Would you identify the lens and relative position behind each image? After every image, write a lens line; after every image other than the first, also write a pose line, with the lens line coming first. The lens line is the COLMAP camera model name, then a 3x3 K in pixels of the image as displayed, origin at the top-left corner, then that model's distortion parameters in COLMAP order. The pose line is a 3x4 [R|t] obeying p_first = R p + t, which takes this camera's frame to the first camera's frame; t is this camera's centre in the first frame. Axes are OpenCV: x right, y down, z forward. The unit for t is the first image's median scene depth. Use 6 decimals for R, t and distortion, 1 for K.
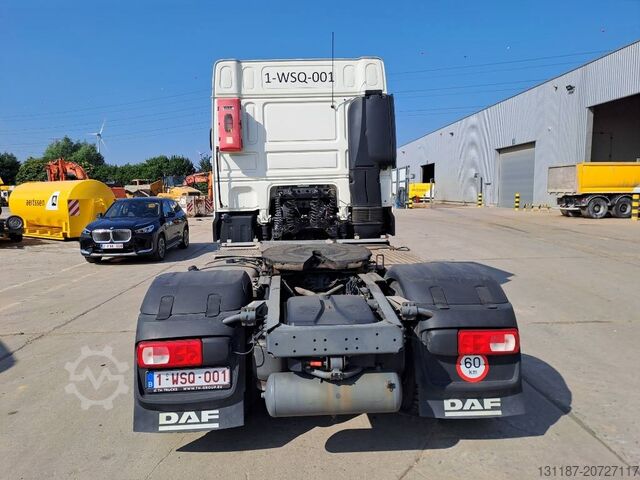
lens RADIAL K [[463.5, 0, 322.1], [0, 463.5, 242.3], [0, 0, 1]] dist [0.036837, -0.015302]
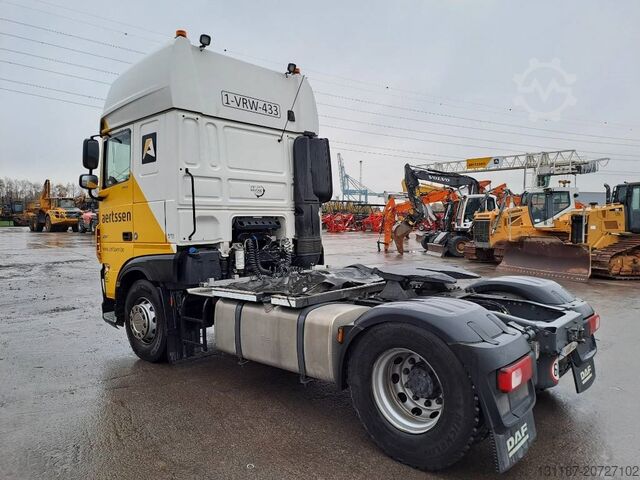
lens RADIAL K [[463.5, 0, 314.3], [0, 463.5, 241.2], [0, 0, 1]] dist [0.036837, -0.015302]
pose [[0.690877, -0.006531, 0.722942, -0.657143], [0.063781, 0.996611, -0.051950, -0.015190], [-0.720153, 0.082001, 0.688952, 0.263562]]
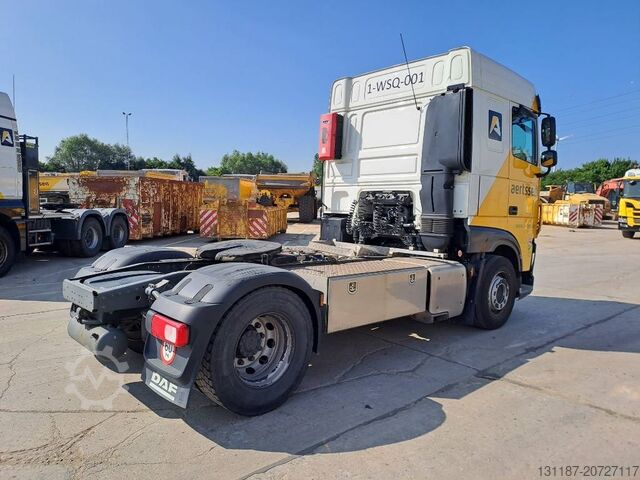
lens RADIAL K [[463.5, 0, 299.7], [0, 463.5, 235.2], [0, 0, 1]] dist [0.036837, -0.015302]
pose [[0.642998, 0.091088, -0.760432, 0.609779], [-0.111643, 0.993444, 0.024598, -0.032756], [0.757687, 0.069080, 0.648952, 0.220448]]
